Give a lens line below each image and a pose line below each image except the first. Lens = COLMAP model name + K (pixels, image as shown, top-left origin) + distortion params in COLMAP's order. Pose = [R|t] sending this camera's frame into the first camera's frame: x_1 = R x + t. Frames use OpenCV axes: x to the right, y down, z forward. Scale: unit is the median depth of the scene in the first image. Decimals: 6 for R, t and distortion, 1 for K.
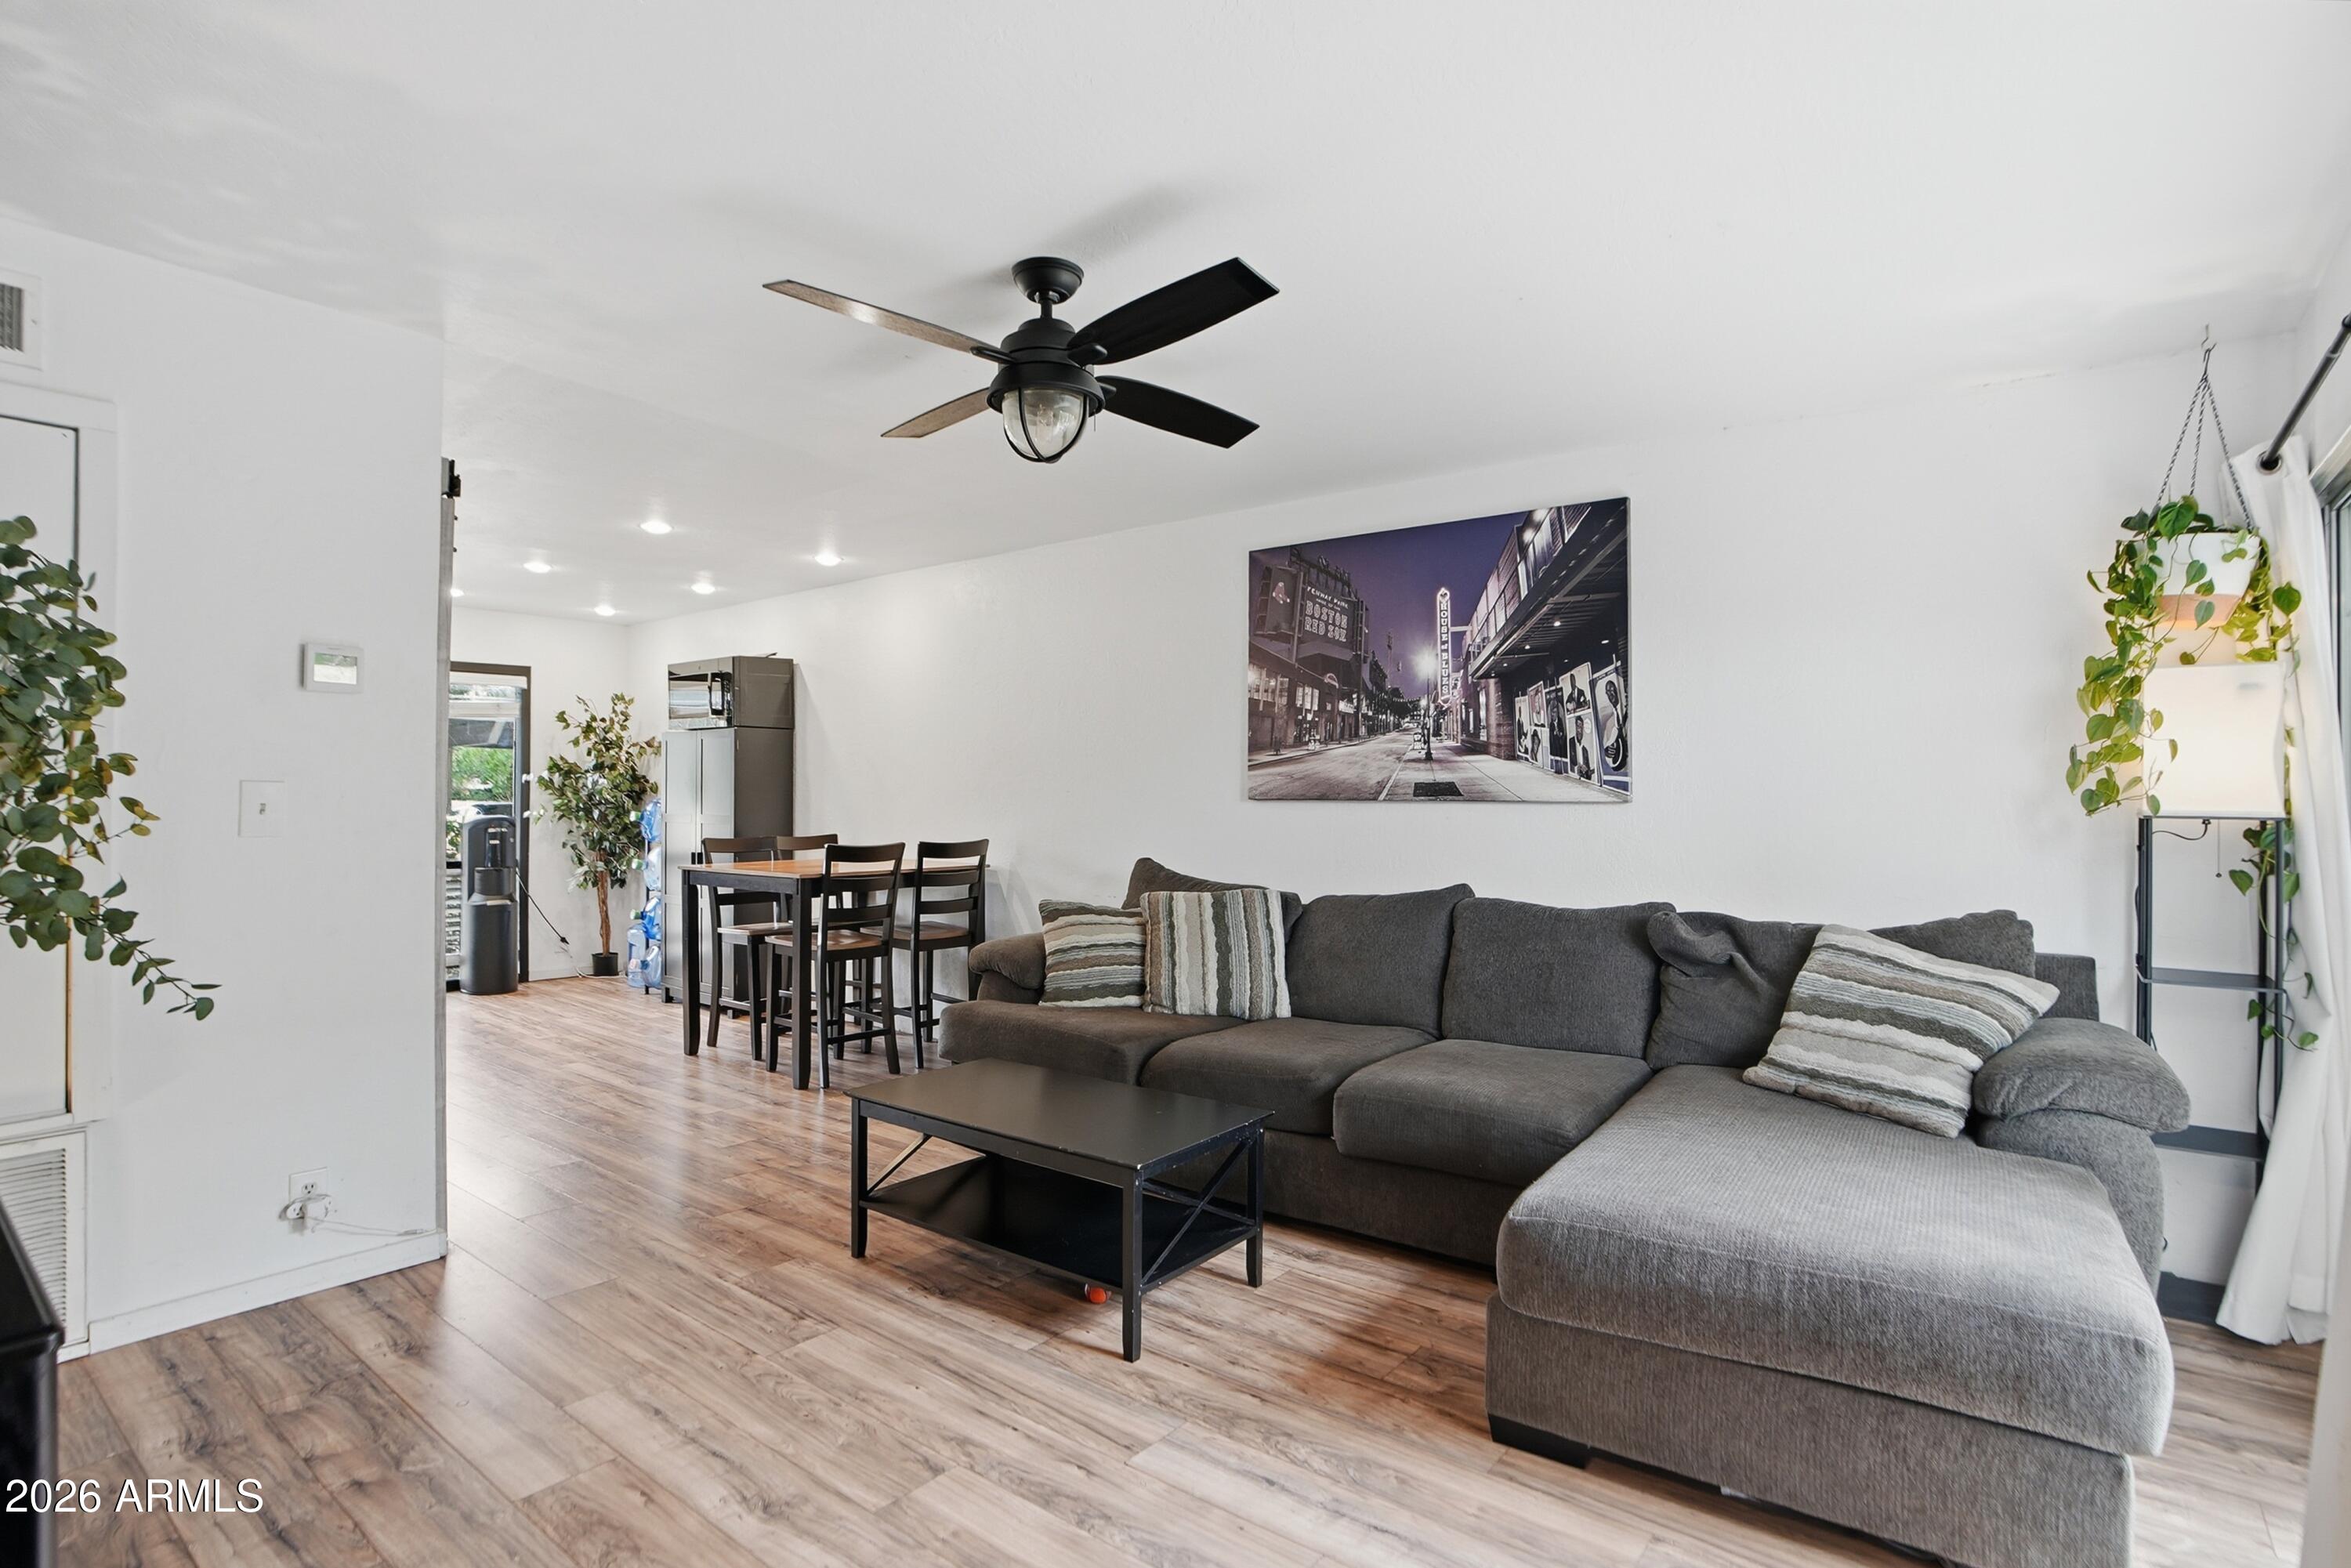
lens RADIAL K [[1139.2, 0, 1175.5], [0, 1139.2, 784.0], [0, 0, 1]] dist [-0.061655, 0.001390]
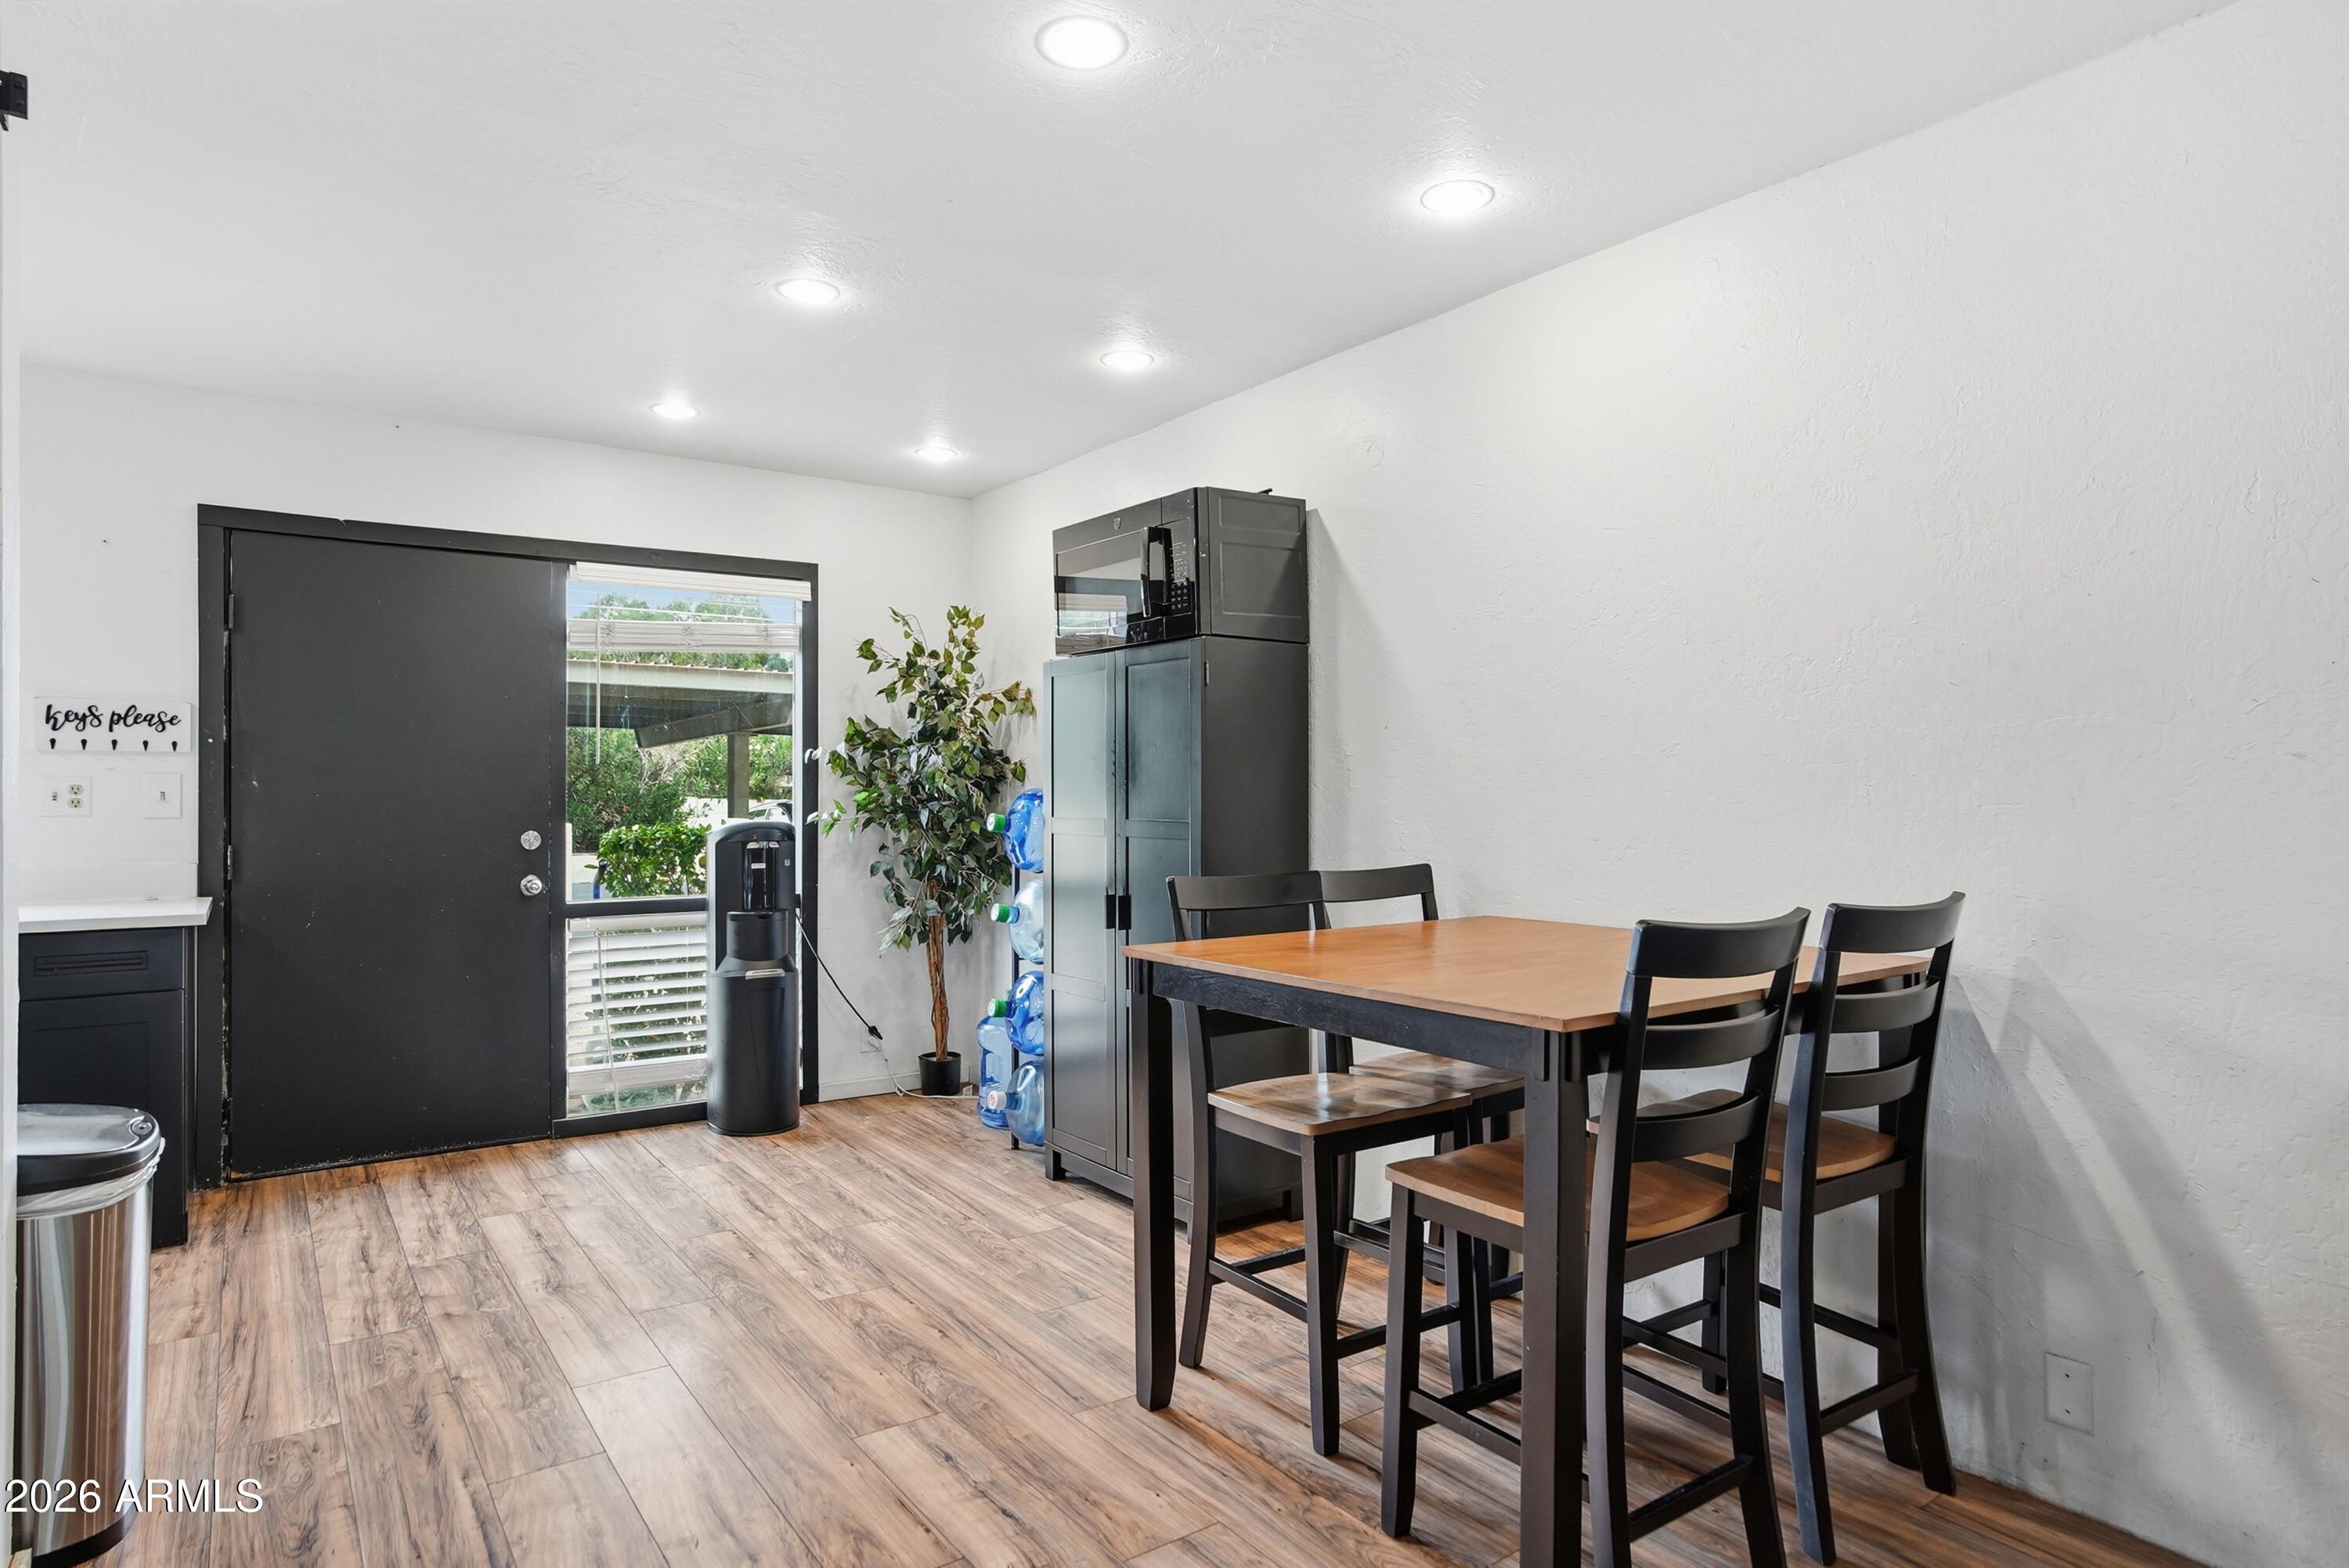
lens RADIAL K [[1252.8, 0, 1160.1], [0, 1252.8, 805.5], [0, 0, 1]] dist [-0.025577, -0.000057]
pose [[0.961463, 0.001485, -0.274931, -0.227914], [0.003685, 0.999826, 0.018287, 0.009732], [0.274910, -0.018596, 0.961290, 0.422722]]
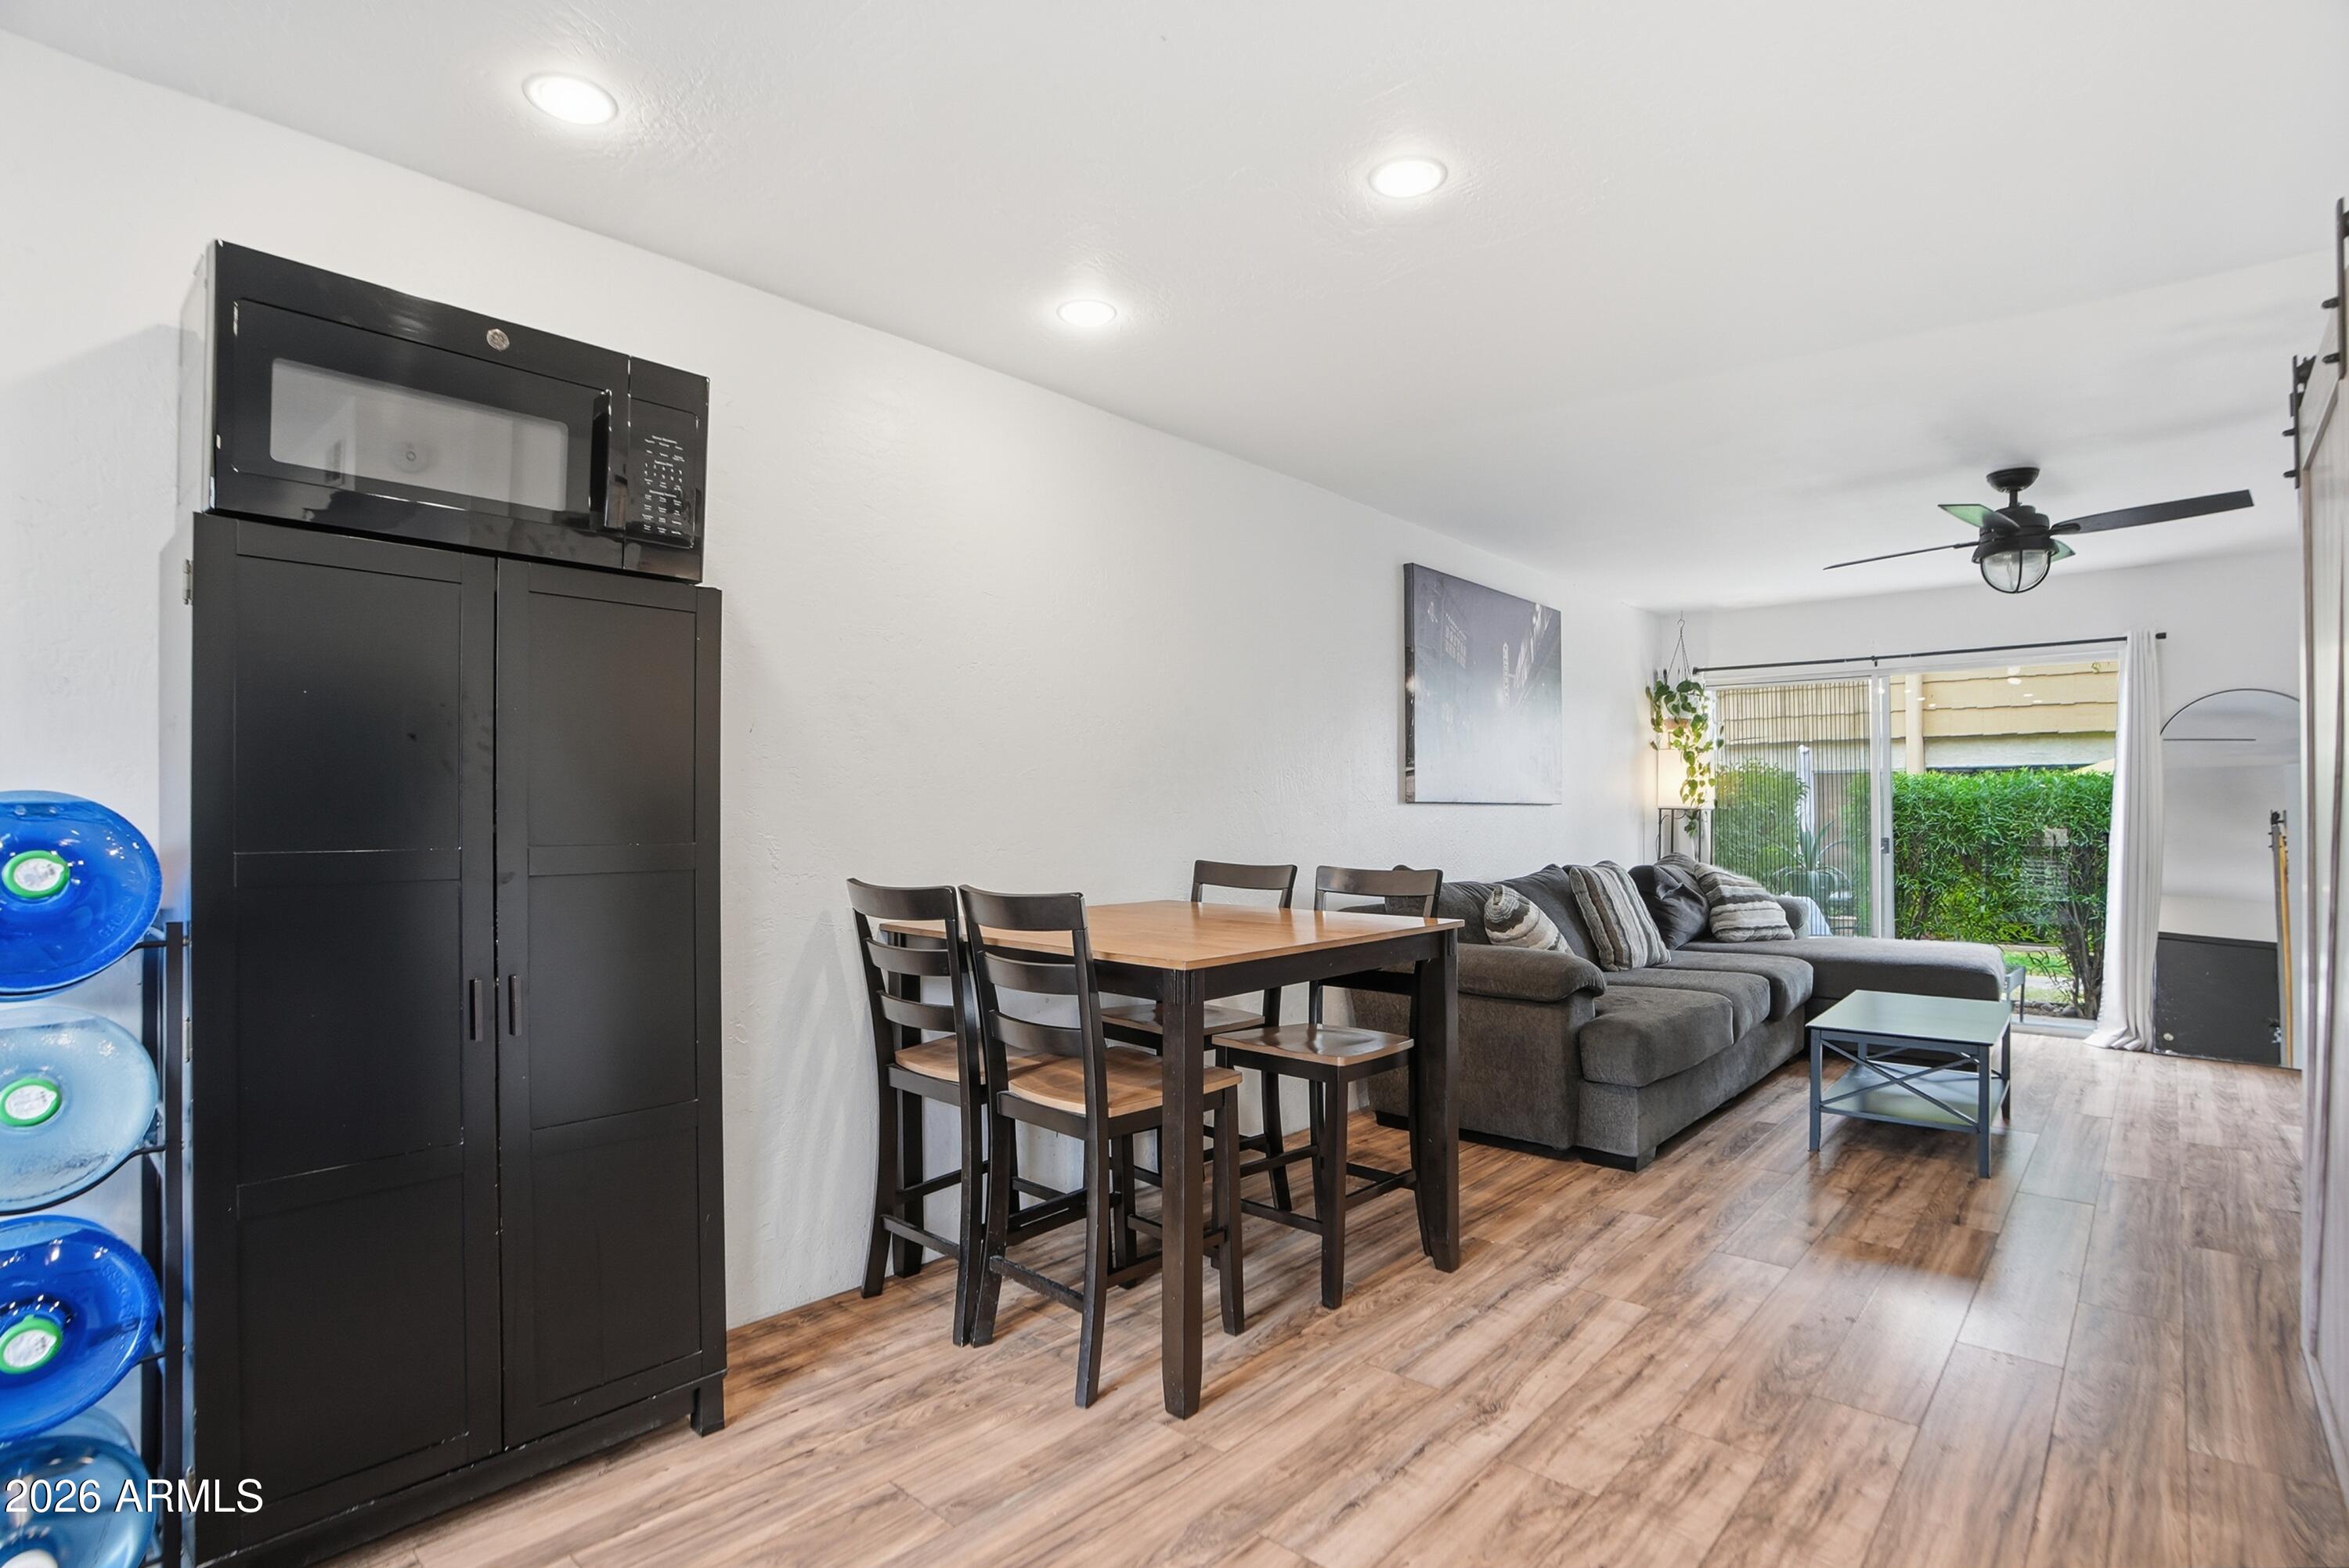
lens RADIAL K [[1138.2, 0, 1174.5], [0, 1138.2, 784.0], [0, 0, 1]] dist [-0.061655, 0.001390]
pose [[0.086803, 0.024284, 0.995929, -0.629108], [-0.006609, 0.999695, -0.023800, 0.015297], [-0.996204, -0.004516, 0.086937, 0.722170]]
